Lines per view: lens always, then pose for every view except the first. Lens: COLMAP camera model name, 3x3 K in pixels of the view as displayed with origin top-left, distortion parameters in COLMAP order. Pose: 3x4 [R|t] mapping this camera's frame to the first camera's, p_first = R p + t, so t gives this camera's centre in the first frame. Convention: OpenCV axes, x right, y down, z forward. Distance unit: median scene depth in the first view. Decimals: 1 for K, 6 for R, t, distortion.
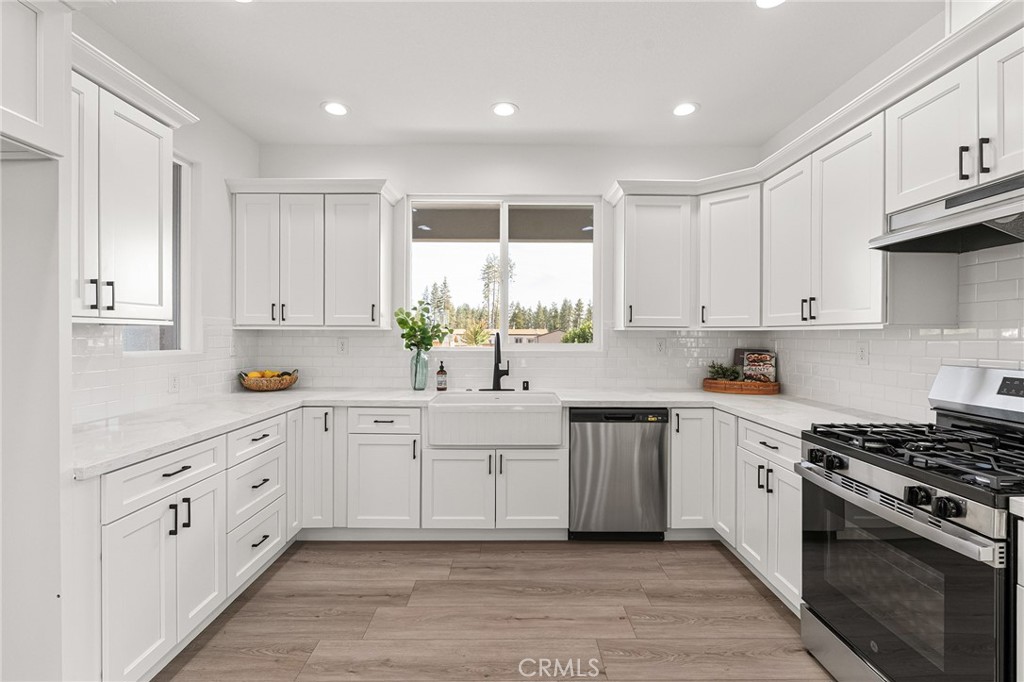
lens RADIAL K [[447.4, 0, 508.4], [0, 447.4, 333.0], [0, 0, 1]] dist [-0.002028, 0.000192]
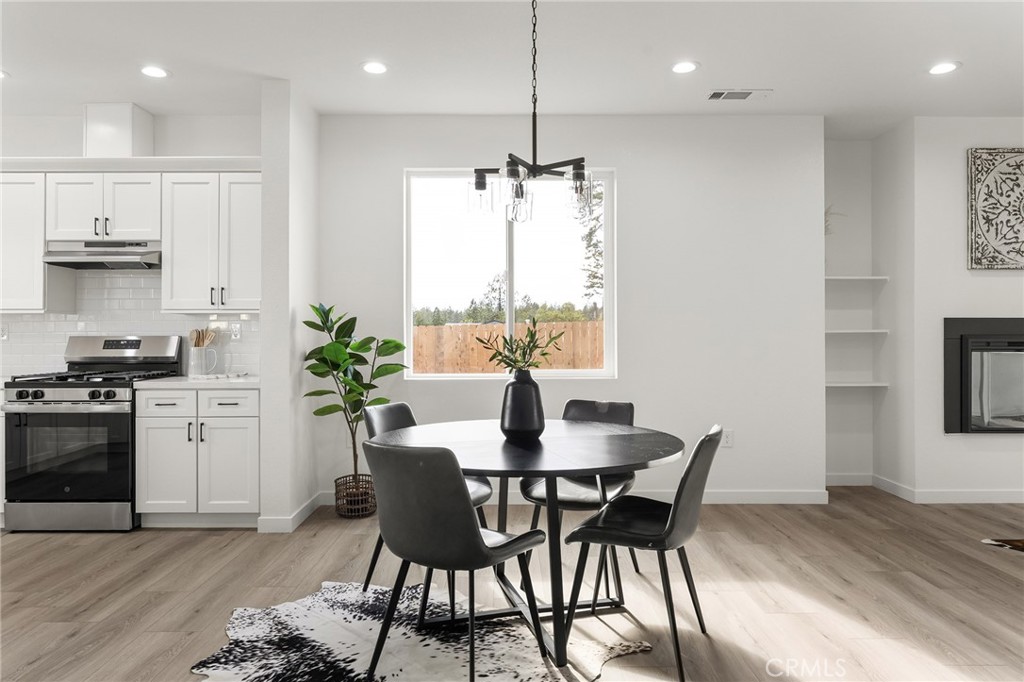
lens RADIAL K [[664.6, 0, 512.0], [0, 664.6, 341.0], [0, 0, 1]] dist [0.002628, 0.001059]
pose [[0.001232, -0.012520, 0.999921, -1.737312], [-0.003114, 0.999917, 0.012524, 0.063261], [-0.999994, -0.003129, 0.001193, -0.744362]]
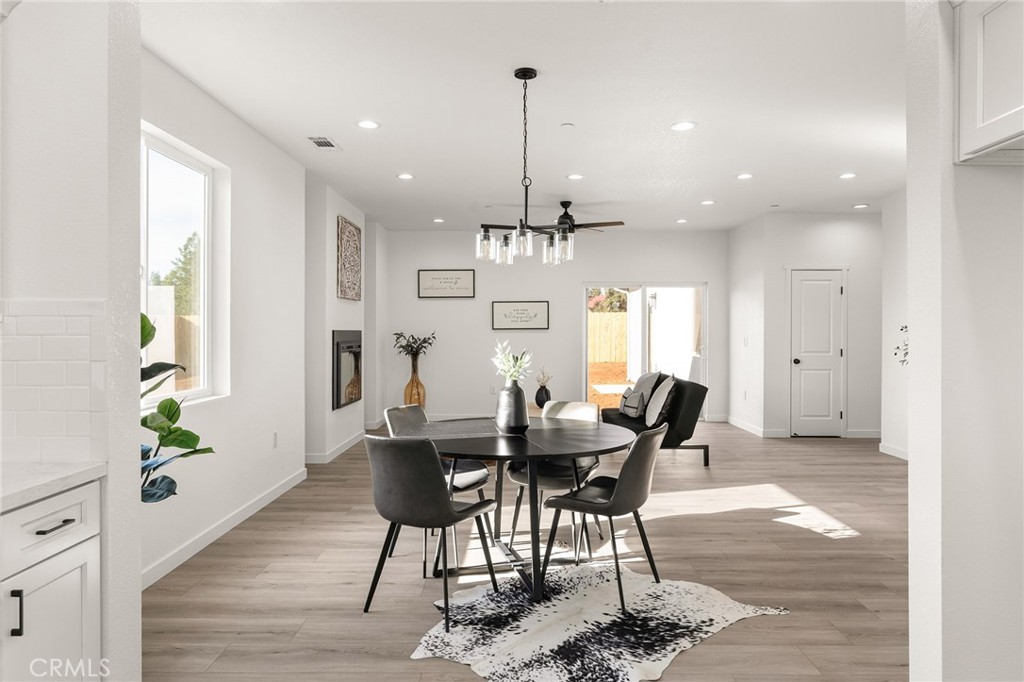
lens RADIAL K [[648.4, 0, 512.0], [0, 648.4, 341.0], [0, 0, 1]] dist [-0.001940, -0.000029]
pose [[-0.999840, -0.002188, 0.017749, -0.013161], [-0.001943, 0.999903, 0.013773, 0.002787], [-0.017777, 0.013736, -0.999748, 1.432420]]
